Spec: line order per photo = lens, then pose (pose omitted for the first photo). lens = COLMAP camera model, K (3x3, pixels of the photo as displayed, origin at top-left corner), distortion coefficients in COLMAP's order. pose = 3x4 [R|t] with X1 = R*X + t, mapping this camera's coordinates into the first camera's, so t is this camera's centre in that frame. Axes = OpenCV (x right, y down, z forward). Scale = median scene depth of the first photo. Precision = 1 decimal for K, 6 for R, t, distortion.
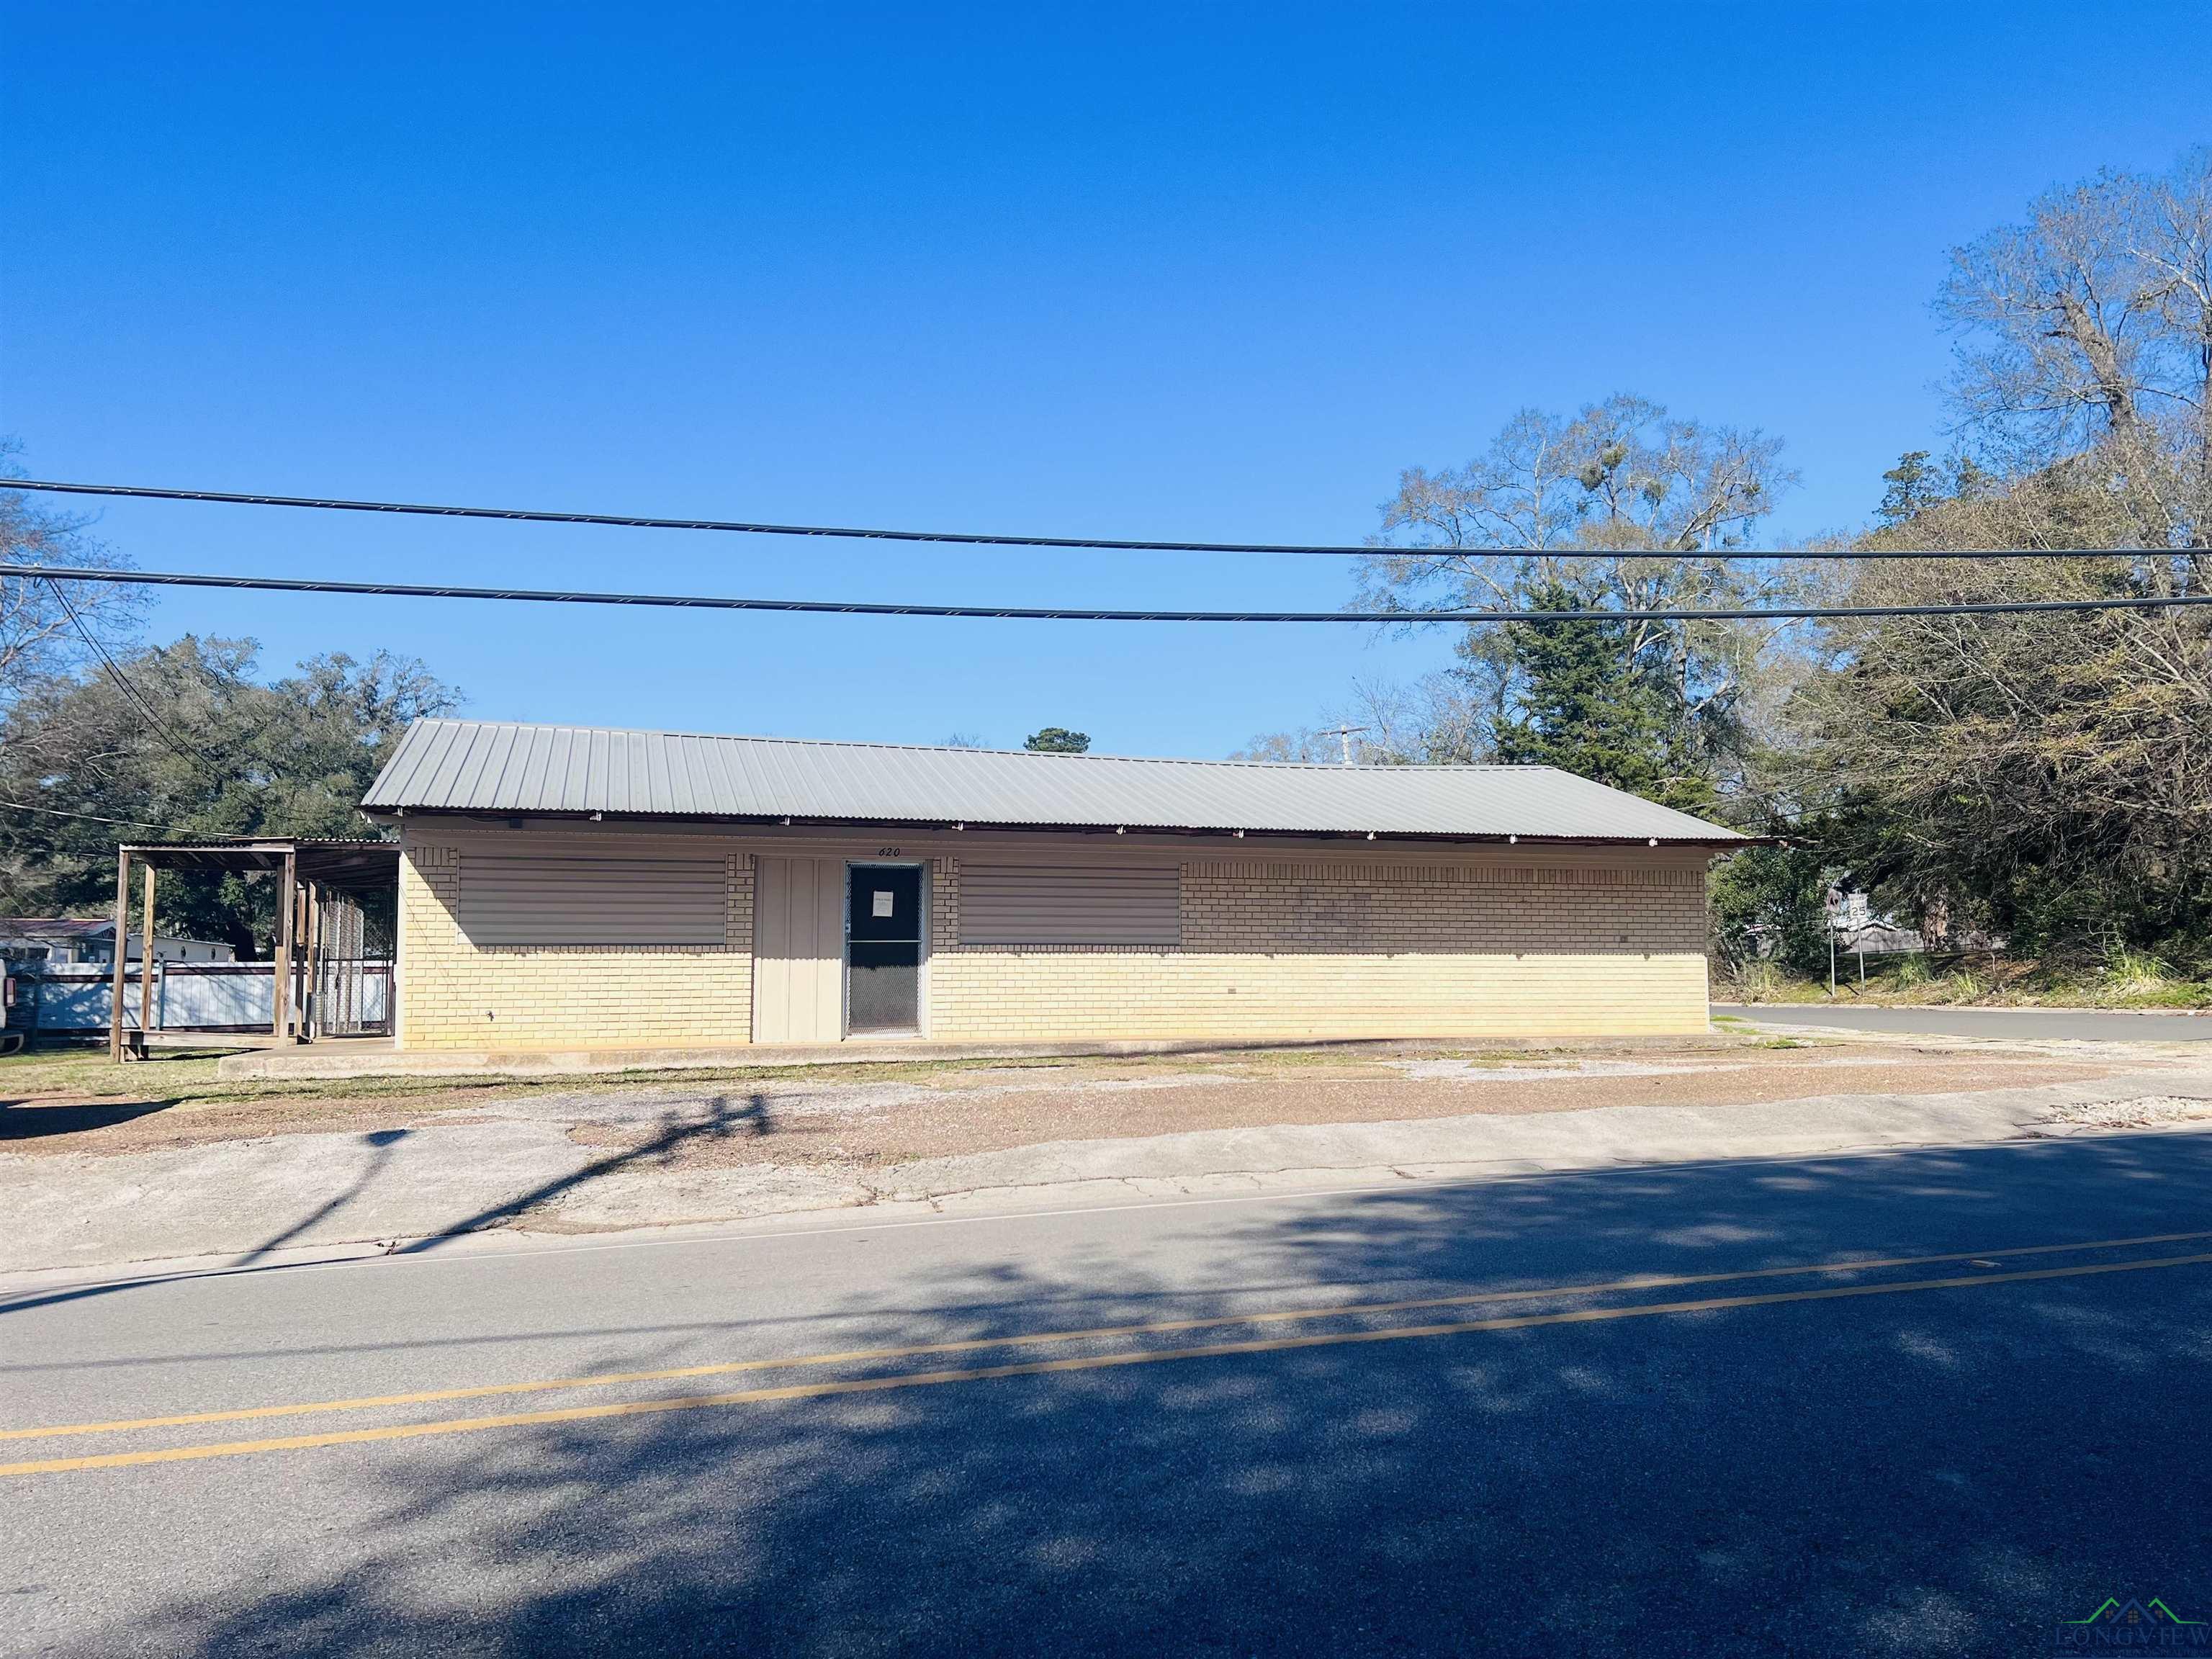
lens RADIAL K [[1665.8, 0, 1109.4], [0, 1665.8, 828.8], [0, 0, 1]] dist [0.055726, -0.059235]
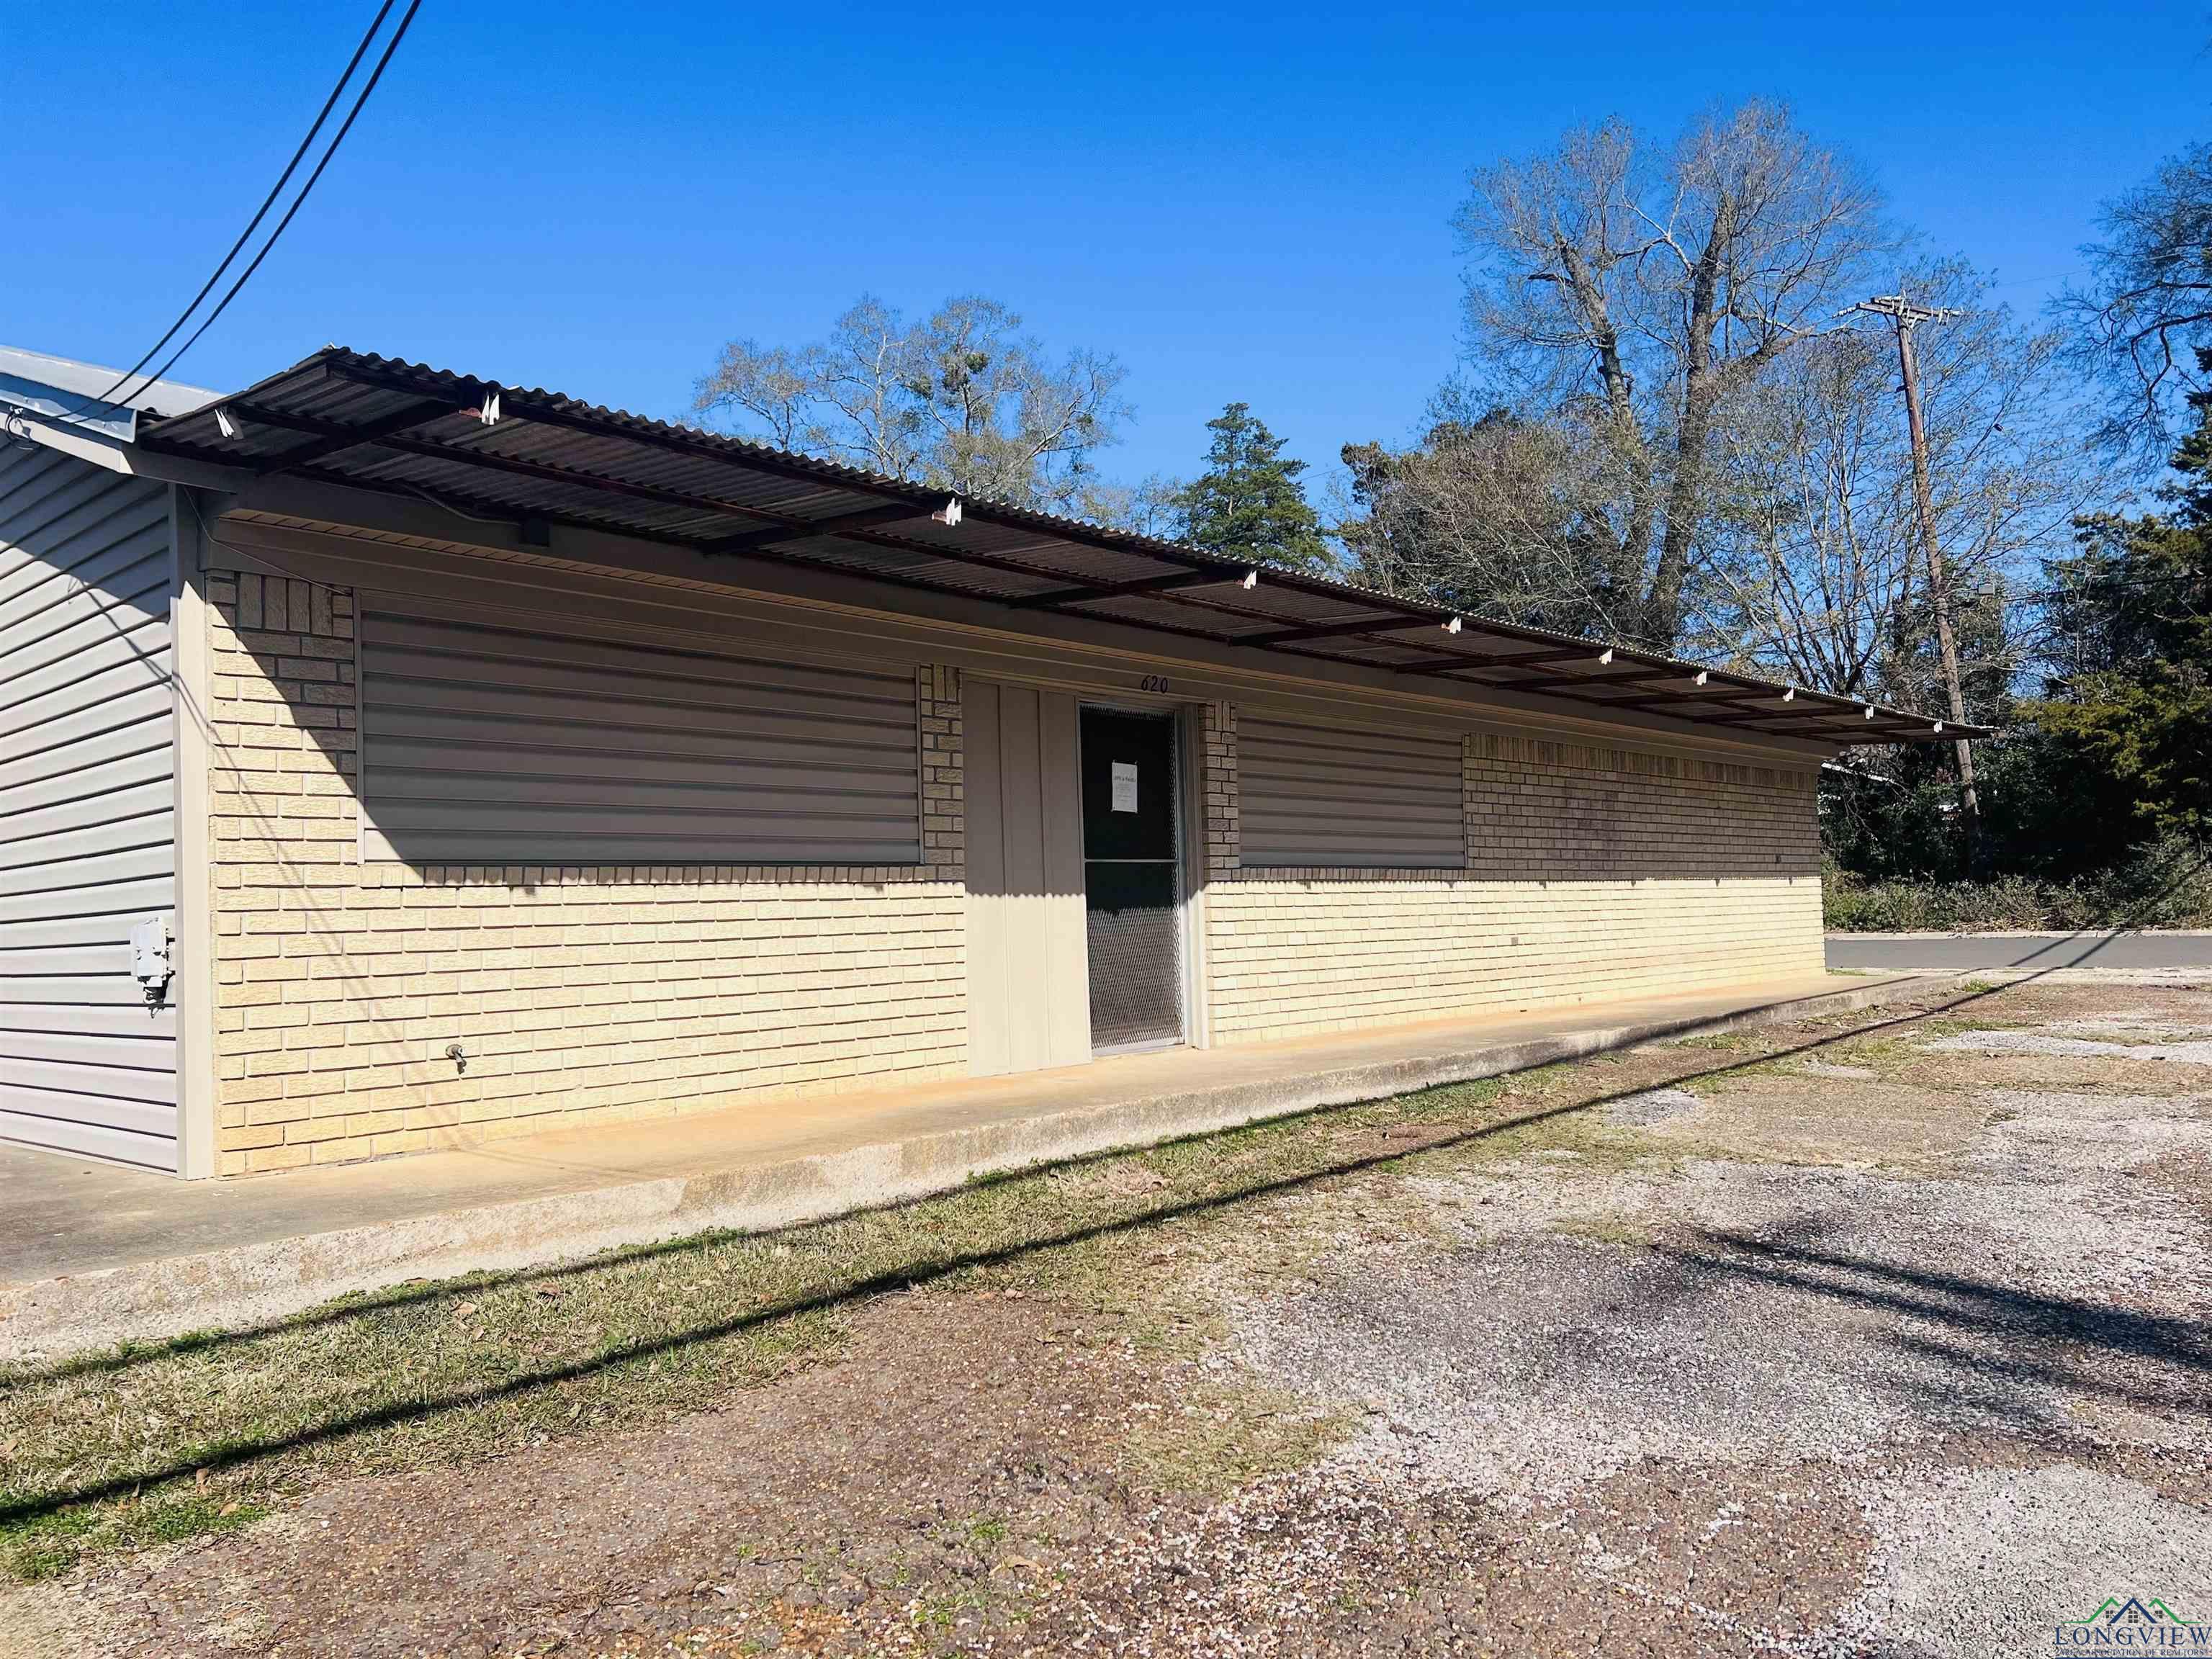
lens RADIAL K [[1665.8, 0, 1103.1], [0, 1665.8, 832.2], [0, 0, 1]] dist [0.055726, -0.059235]
pose [[0.854317, 0.006926, 0.519706, -0.409084], [-0.023331, 0.999414, 0.025034, 0.046883], [-0.519228, -0.033512, 0.853978, 0.577984]]
